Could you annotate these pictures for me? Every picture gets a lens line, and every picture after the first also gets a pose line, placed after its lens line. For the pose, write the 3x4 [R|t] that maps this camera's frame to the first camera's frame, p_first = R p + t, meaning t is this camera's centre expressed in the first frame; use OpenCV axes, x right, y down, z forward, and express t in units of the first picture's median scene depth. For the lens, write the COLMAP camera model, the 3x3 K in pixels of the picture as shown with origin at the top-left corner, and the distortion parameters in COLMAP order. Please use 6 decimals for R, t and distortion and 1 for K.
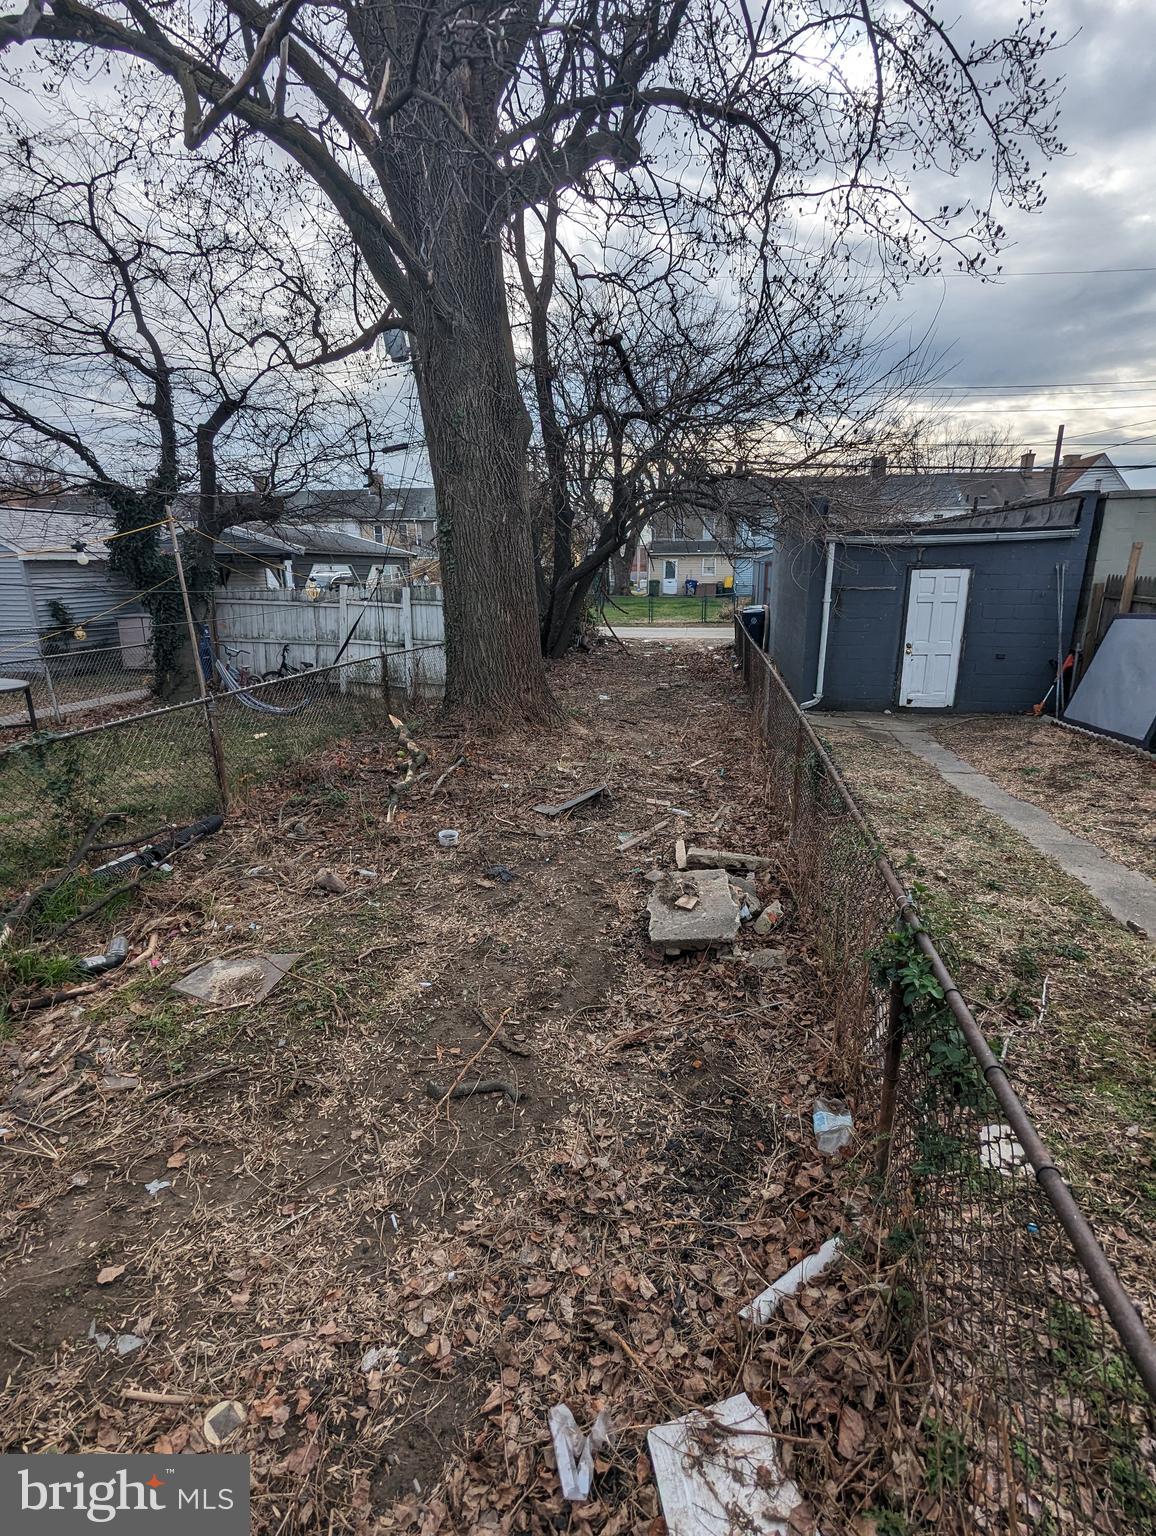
lens RADIAL K [[730.7, 0, 586.0], [0, 730.7, 769.1], [0, 0, 1]] dist [-0.002482, 0.001680]
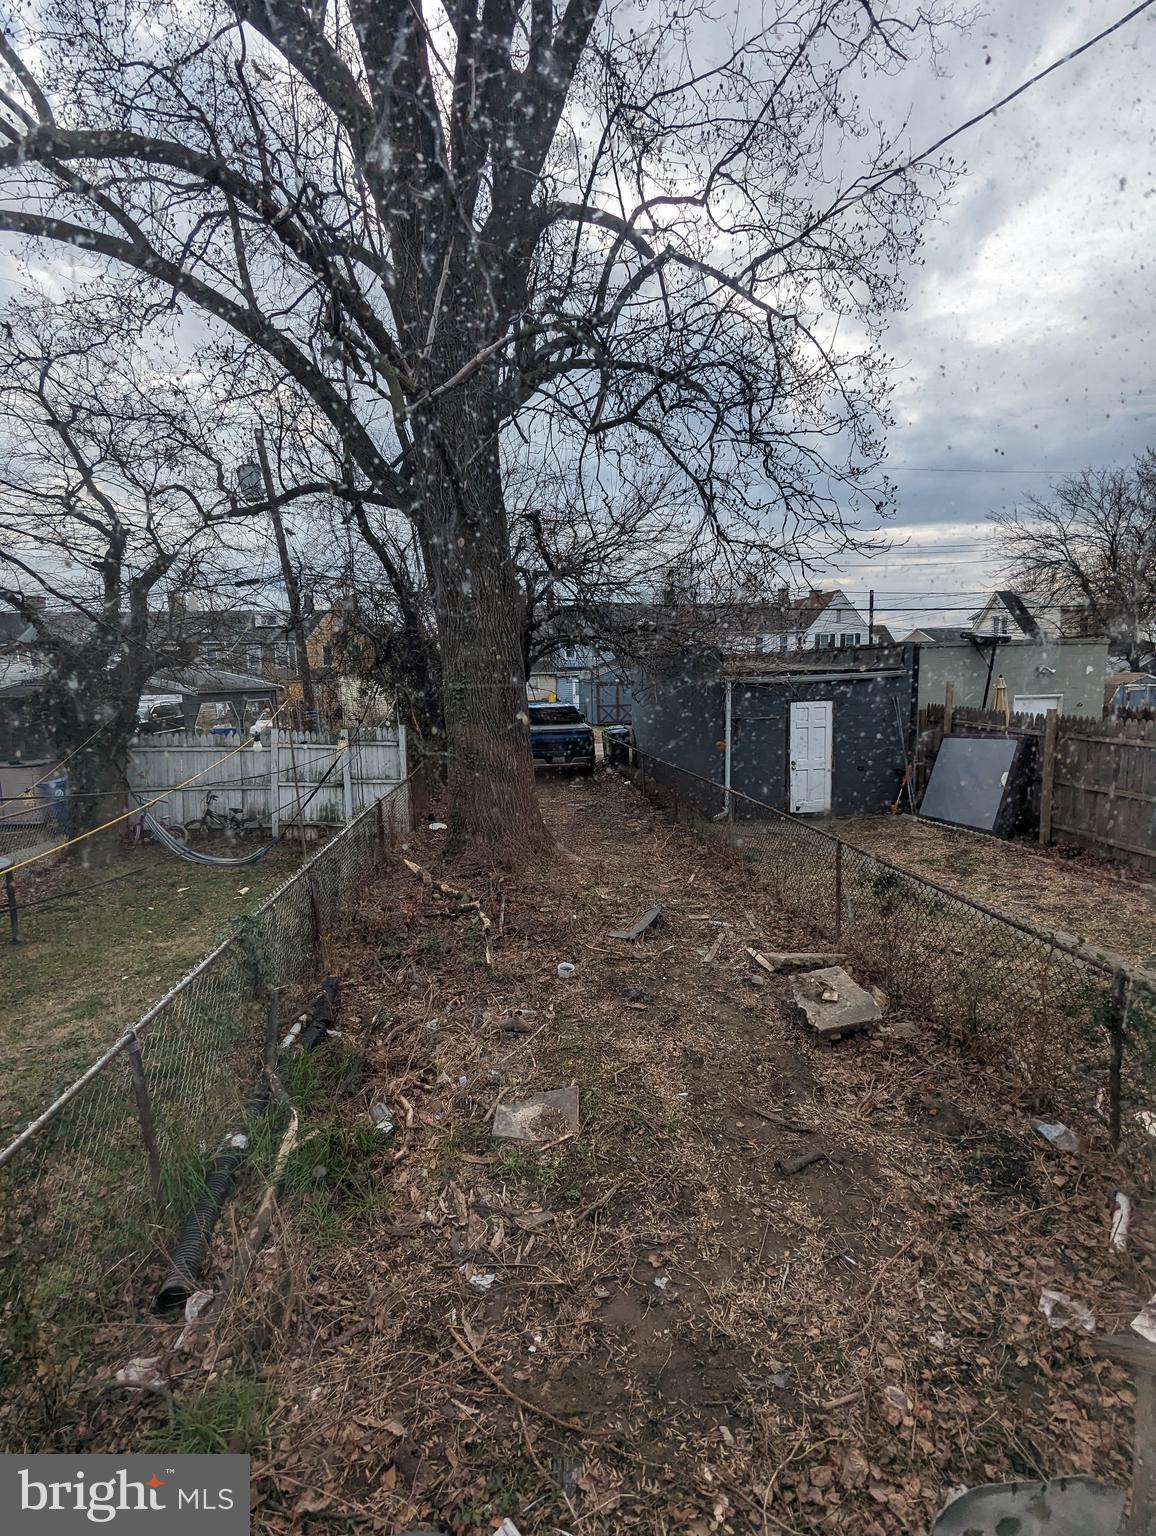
lens RADIAL K [[730.7, 0, 586.0], [0, 730.7, 769.1], [0, 0, 1]] dist [-0.002482, 0.001680]
pose [[0.959377, -0.051050, 0.277469, -0.391151], [0.090913, 0.986971, -0.132752, -0.050789], [-0.267077, 0.152585, 0.951519, -0.104555]]
